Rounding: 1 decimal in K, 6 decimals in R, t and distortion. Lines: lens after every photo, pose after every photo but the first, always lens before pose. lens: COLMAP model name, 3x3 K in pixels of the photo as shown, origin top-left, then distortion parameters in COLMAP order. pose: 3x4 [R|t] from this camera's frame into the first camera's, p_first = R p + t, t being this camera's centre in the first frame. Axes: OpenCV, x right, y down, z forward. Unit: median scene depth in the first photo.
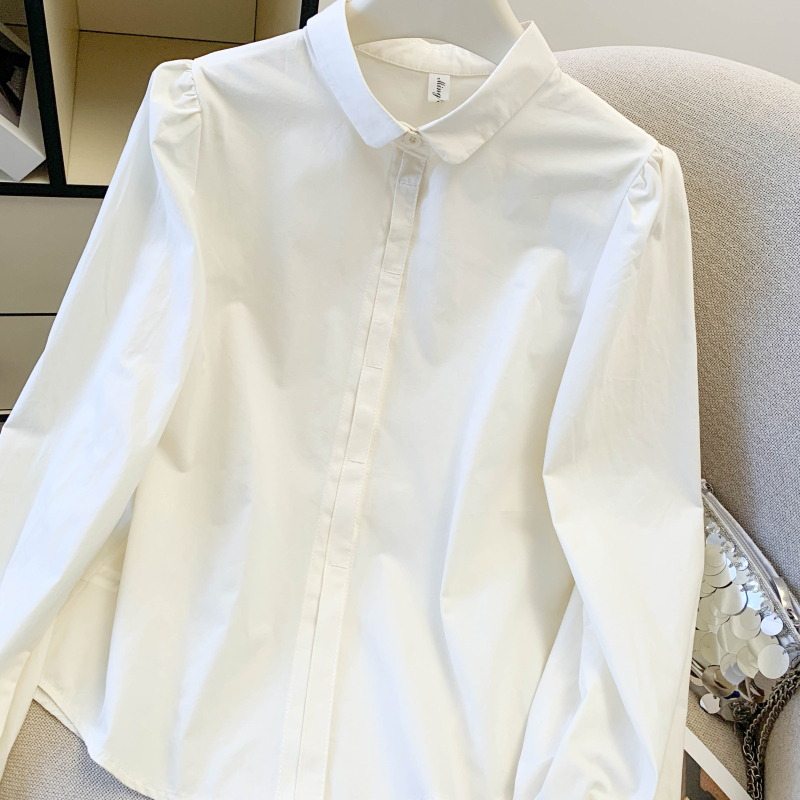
lens RADIAL K [[830.5, 0, 414.0], [0, 830.5, 394.7], [0, 0, 1]] dist [0.006367, 0.000000]
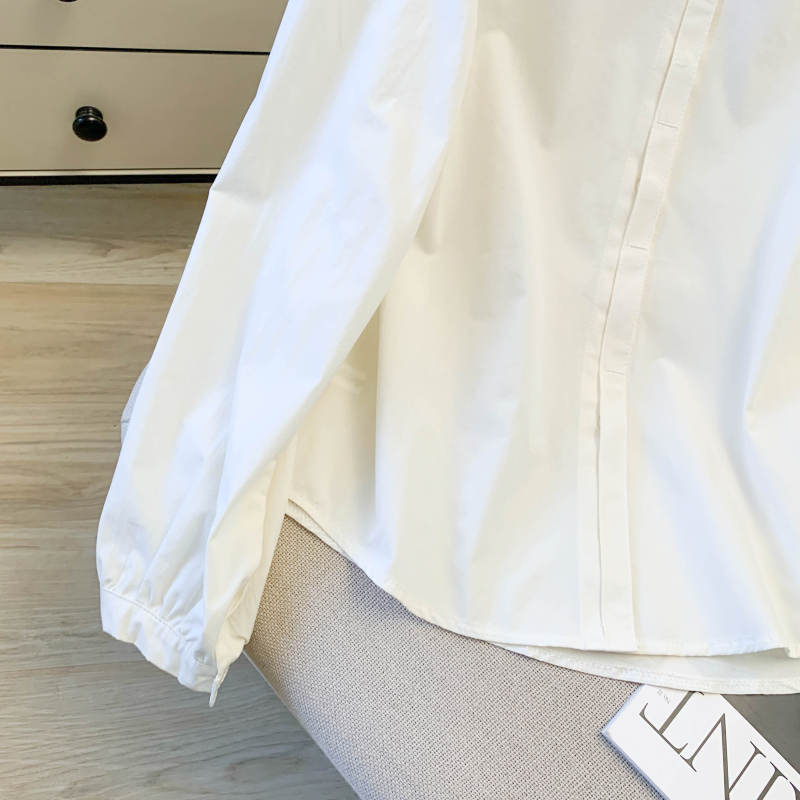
lens RADIAL K [[830.5, 0, 393.4], [0, 830.5, 401.9], [0, 0, 1]] dist [0.006367, 0.000000]
pose [[0.999596, 0.028340, 0.002008, -0.319740], [-0.027845, 0.963187, 0.267388, 0.016808], [0.005643, -0.267336, 0.963587, 0.179439]]
